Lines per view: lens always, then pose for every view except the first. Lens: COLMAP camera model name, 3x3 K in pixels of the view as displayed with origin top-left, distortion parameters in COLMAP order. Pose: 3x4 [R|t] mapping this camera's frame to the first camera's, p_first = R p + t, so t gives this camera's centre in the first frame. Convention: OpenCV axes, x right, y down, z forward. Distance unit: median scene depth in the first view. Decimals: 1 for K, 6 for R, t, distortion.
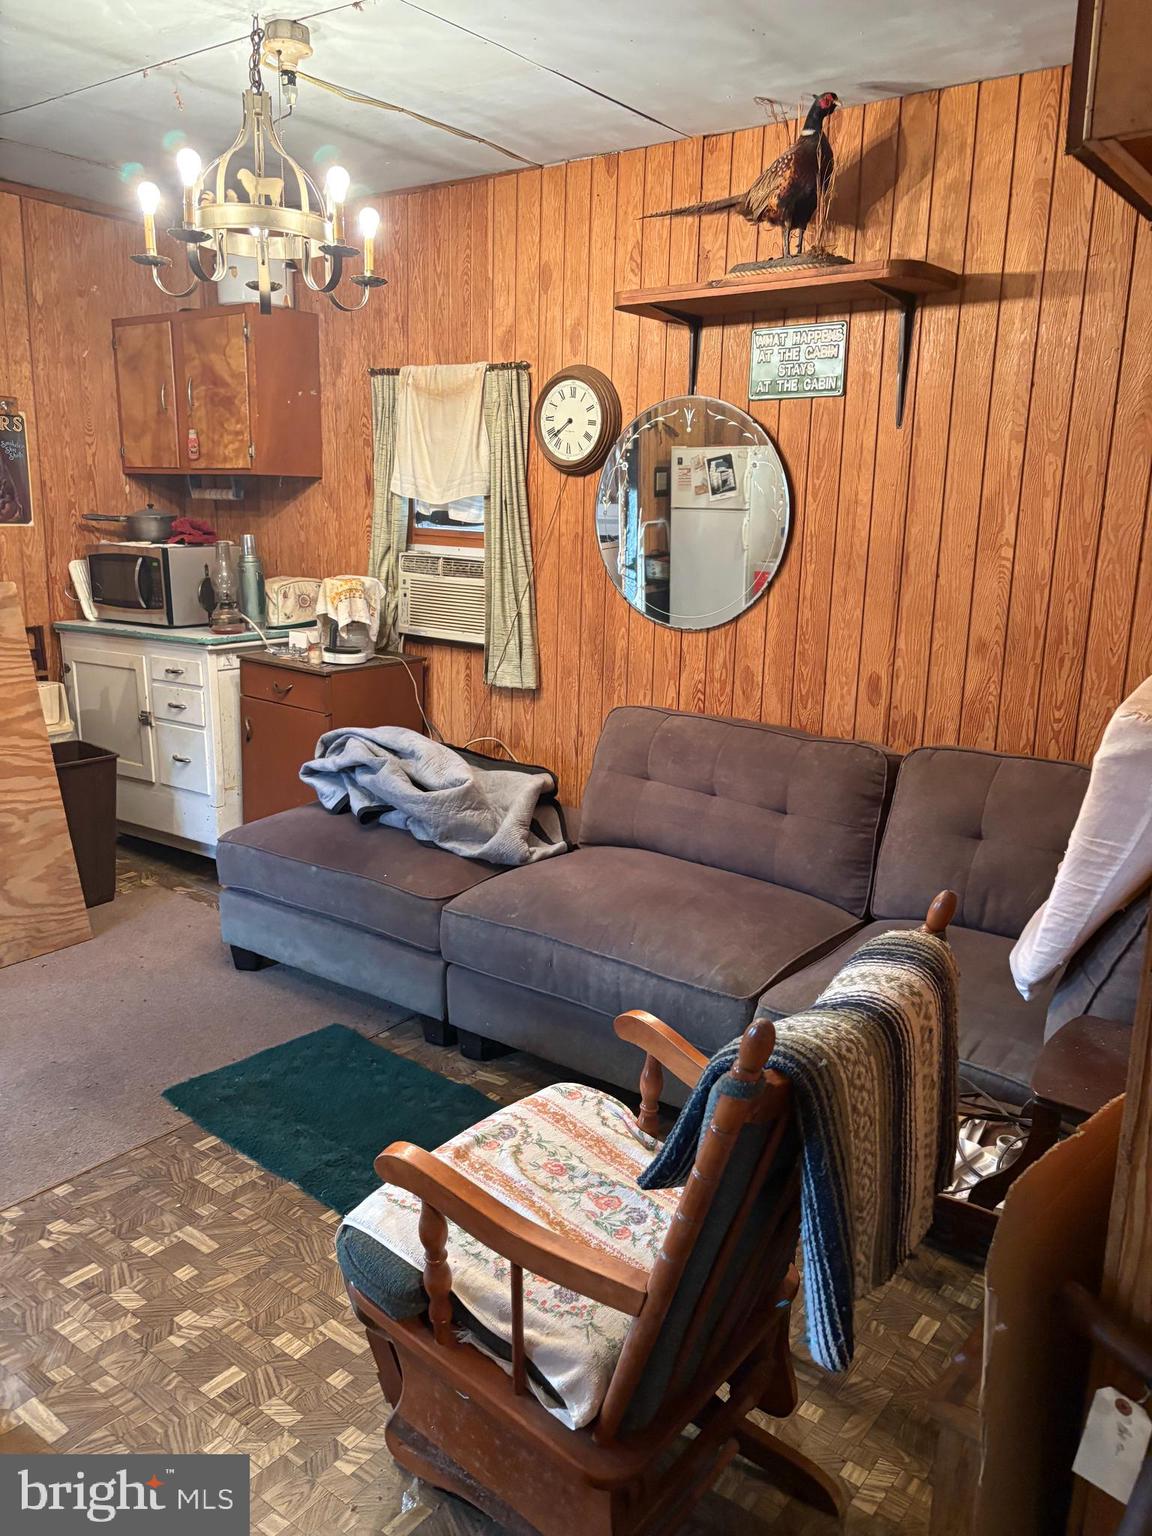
lens RADIAL K [[1171.2, 0, 581.9], [0, 1171.2, 775.2], [0, 0, 1]] dist [0.040435, -0.039578]
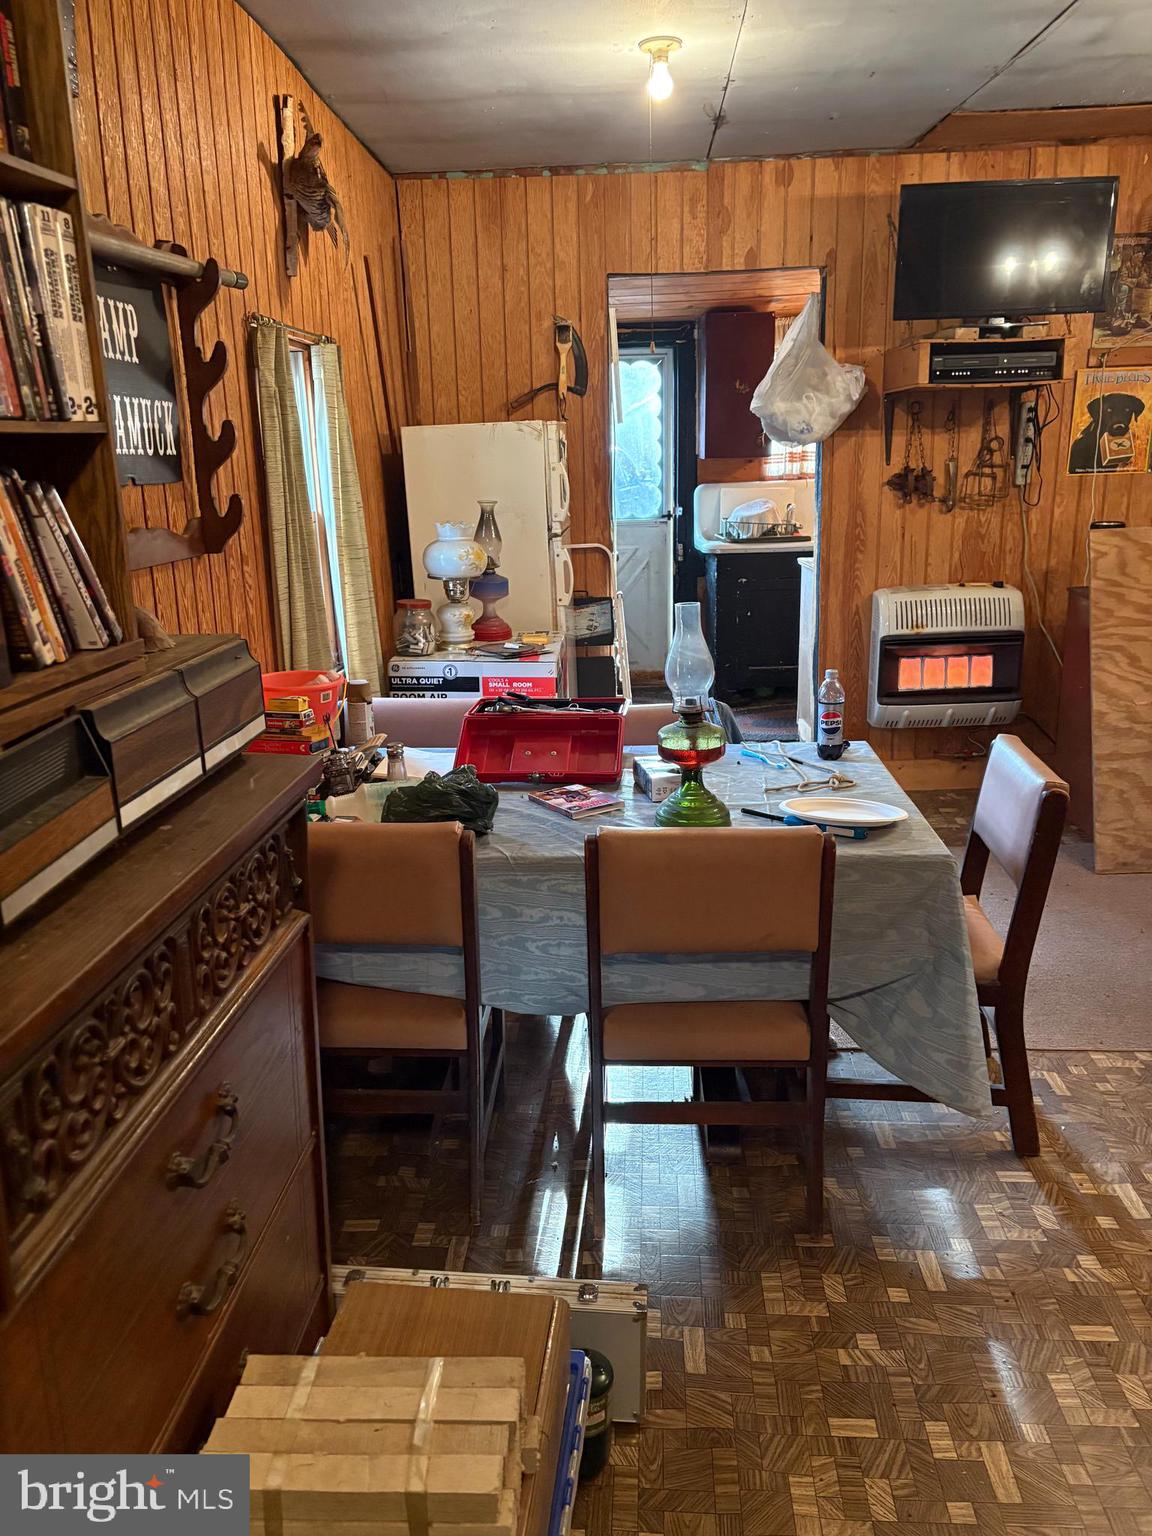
lens RADIAL K [[1171.2, 0, 561.0], [0, 1171.2, 769.3], [0, 0, 1]] dist [0.040435, -0.039578]
pose [[0.551185, 0.172021, -0.816458, 0.082985], [-0.136379, 0.983931, 0.115237, 0.019586], [0.823162, 0.047831, 0.565788, -0.122019]]
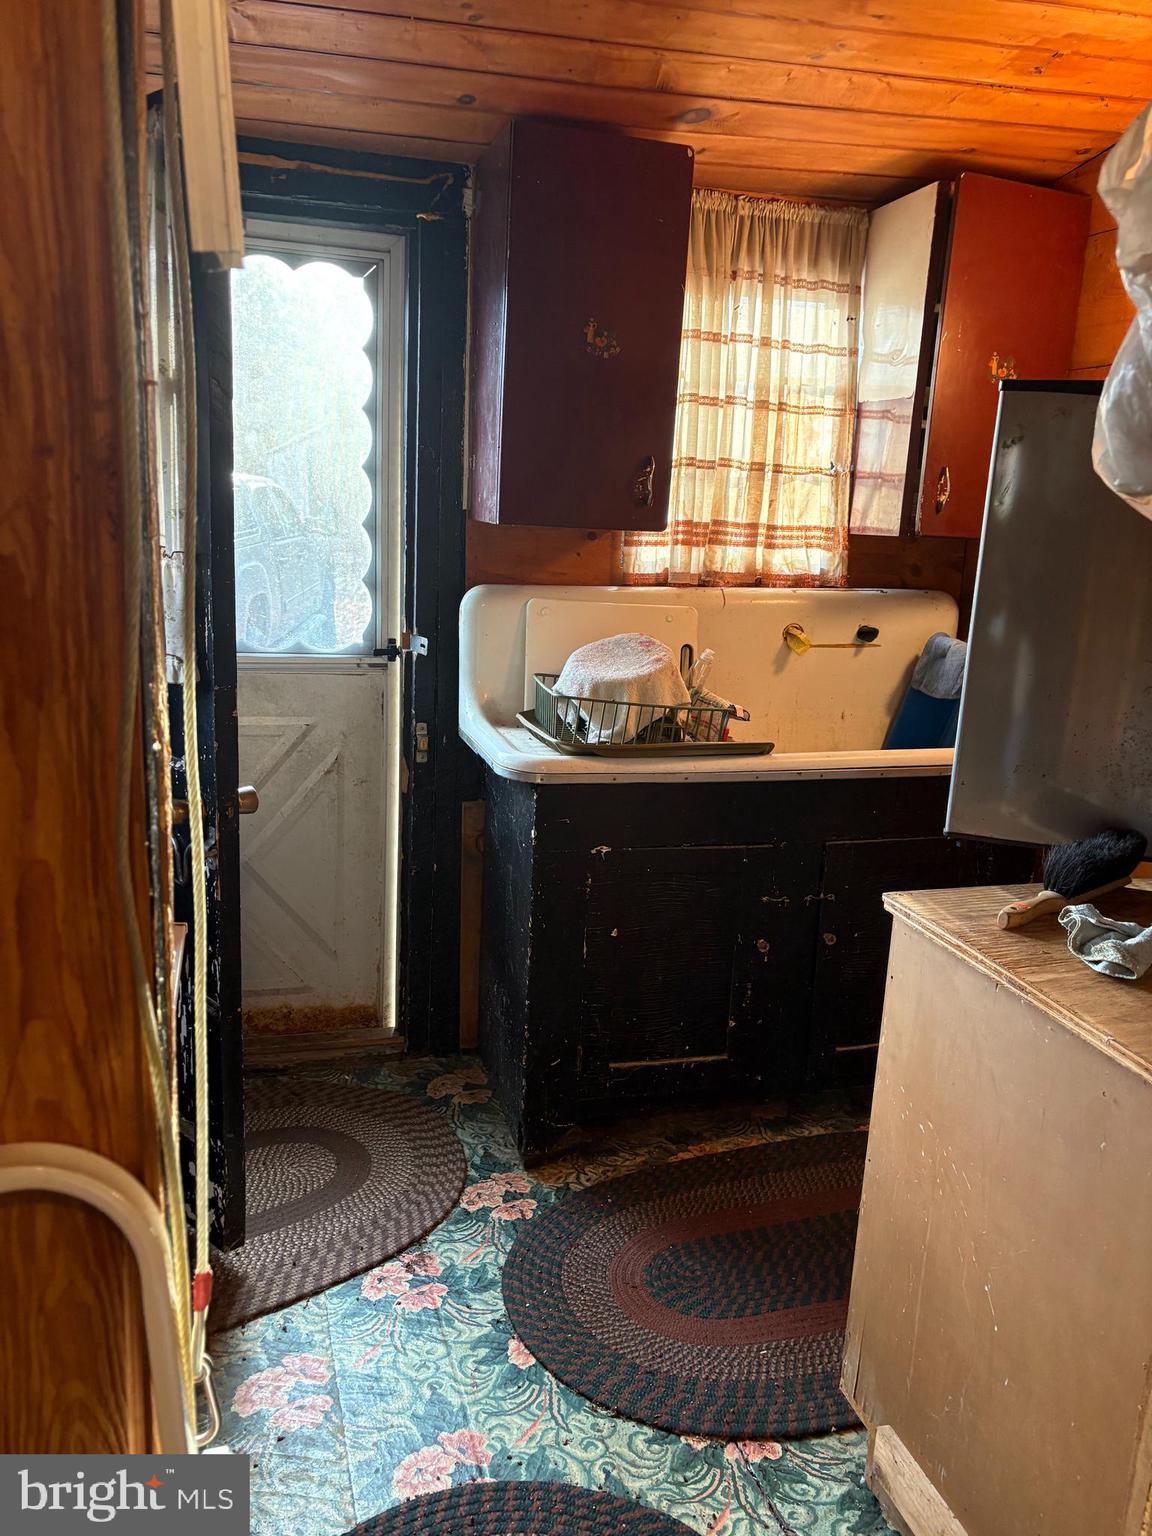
lens RADIAL K [[1171.2, 0, 575.7], [0, 1171.2, 772.1], [0, 0, 1]] dist [0.040435, -0.039578]
pose [[0.767087, 0.155178, -0.622493, -0.901895], [-0.161188, 0.985798, 0.047115, -0.176627], [0.620964, 0.064197, 0.781206, 0.586042]]
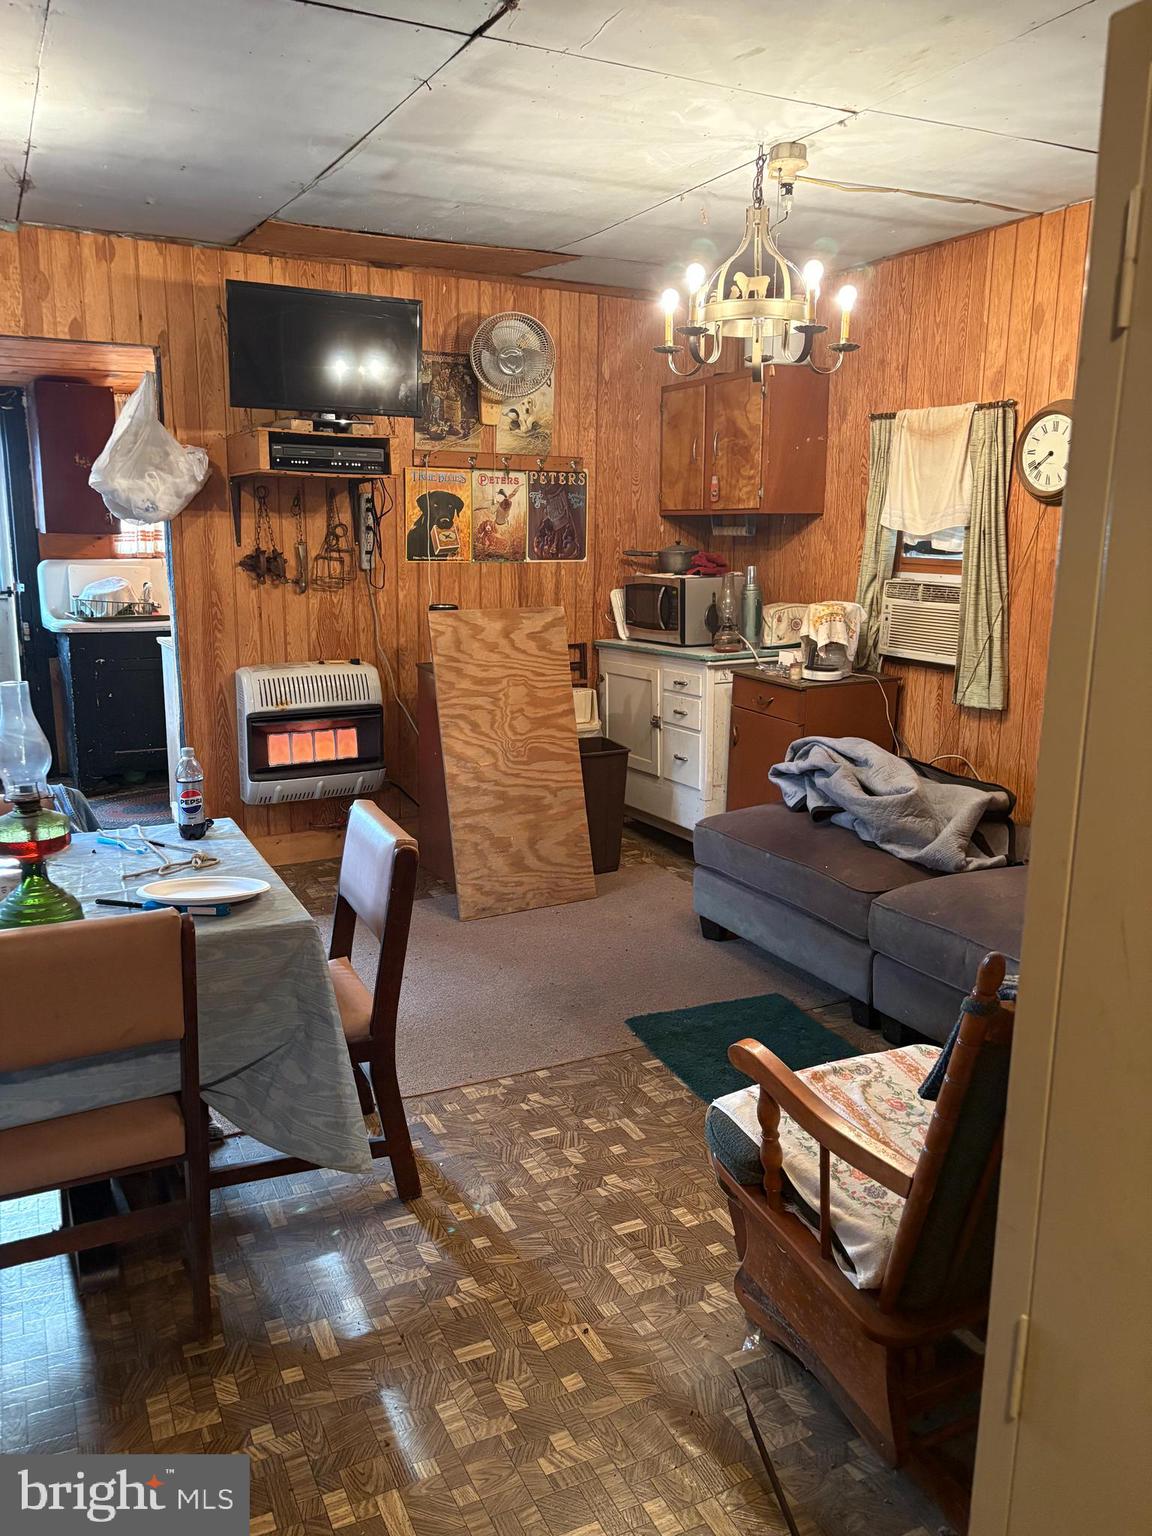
lens RADIAL K [[1171.2, 0, 576.8], [0, 1171.2, 764.8], [0, 0, 1]] dist [0.040435, -0.039578]
pose [[0.894737, 0.066500, -0.441614, 0.100959], [-0.080601, 0.996659, -0.013222, 0.021006], [0.439259, 0.047425, 0.897108, -0.110053]]
